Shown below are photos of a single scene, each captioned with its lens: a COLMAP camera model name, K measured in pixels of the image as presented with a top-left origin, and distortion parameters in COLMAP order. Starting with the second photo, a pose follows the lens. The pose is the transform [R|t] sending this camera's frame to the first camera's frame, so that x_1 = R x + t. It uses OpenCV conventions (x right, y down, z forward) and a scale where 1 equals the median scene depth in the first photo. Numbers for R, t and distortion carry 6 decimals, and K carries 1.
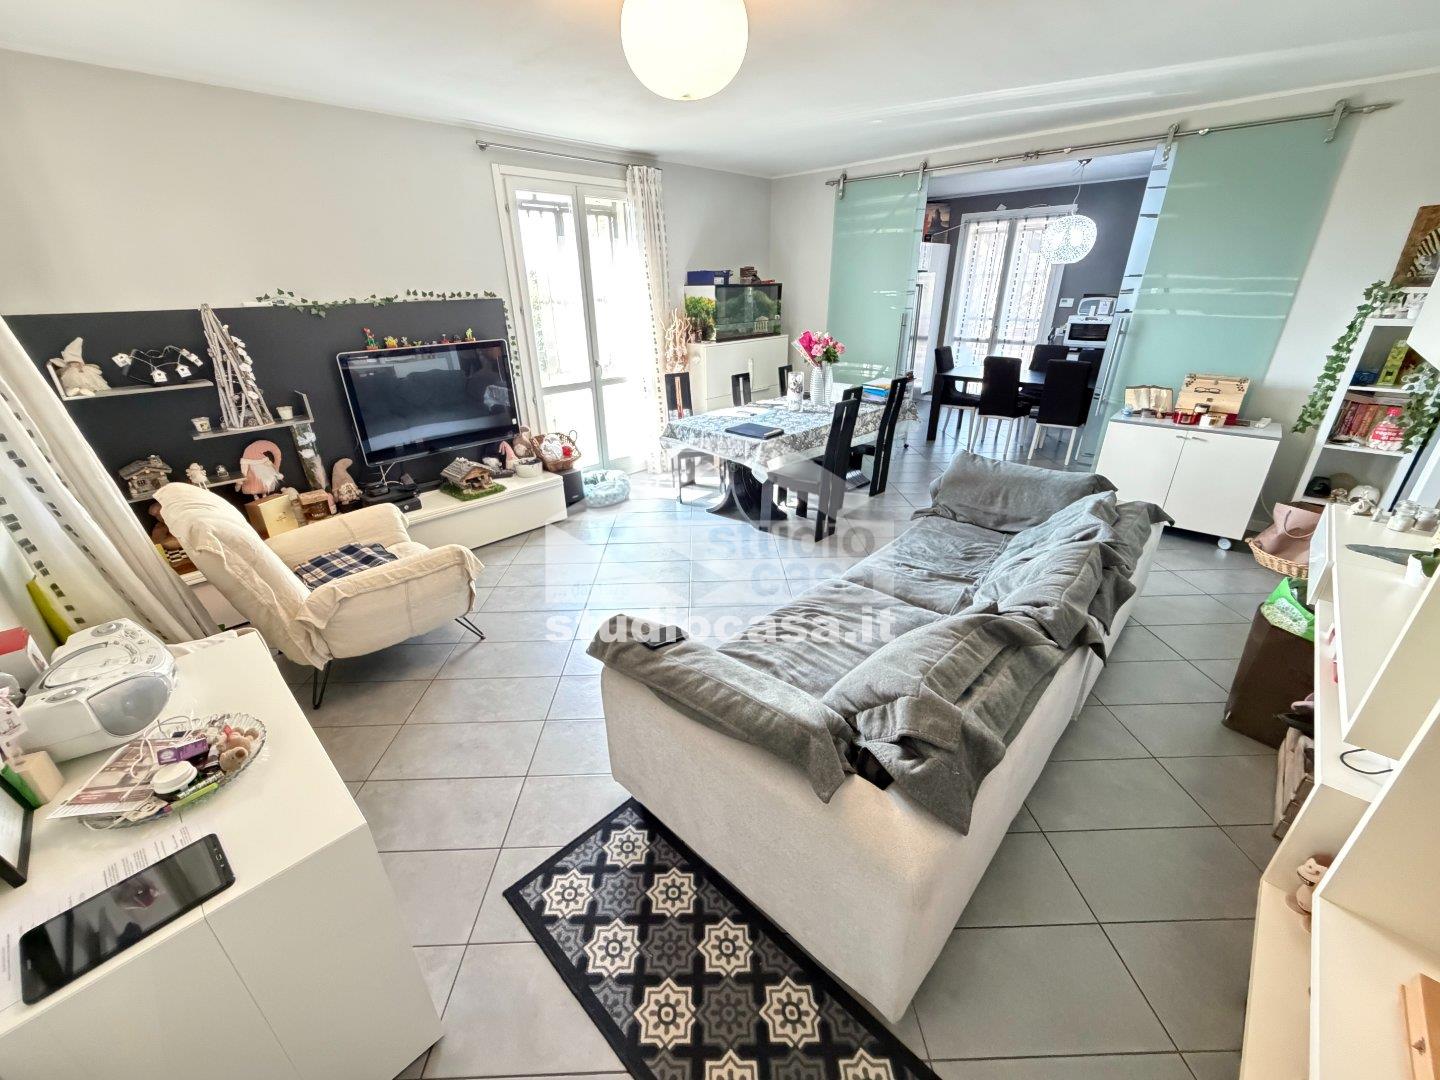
lens RADIAL K [[573.4, 0, 717.0], [0, 573.4, 539.3], [0, 0, 1]] dist [-0.001057, -0.000091]
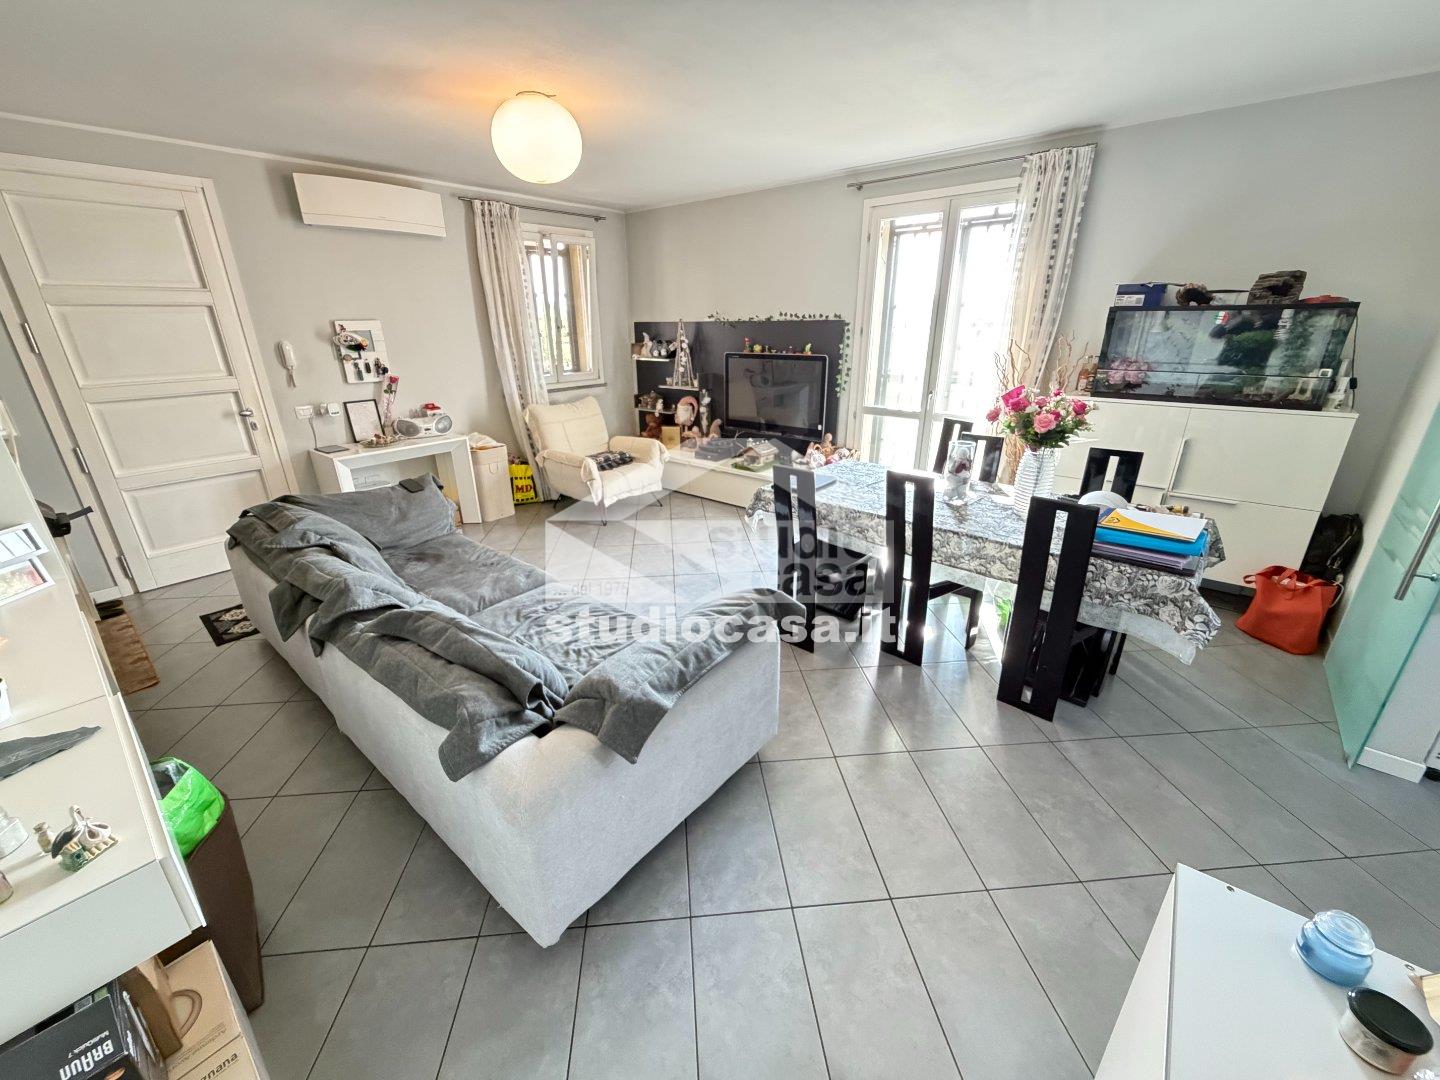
lens RADIAL K [[573.4, 0, 716.1], [0, 573.4, 538.2], [0, 0, 1]] dist [-0.001057, -0.000091]
pose [[0.065752, 0.369996, -0.926704, 0.869230], [-0.400901, 0.860256, 0.315021, -0.334211], [0.913759, 0.350804, 0.204895, 0.755026]]
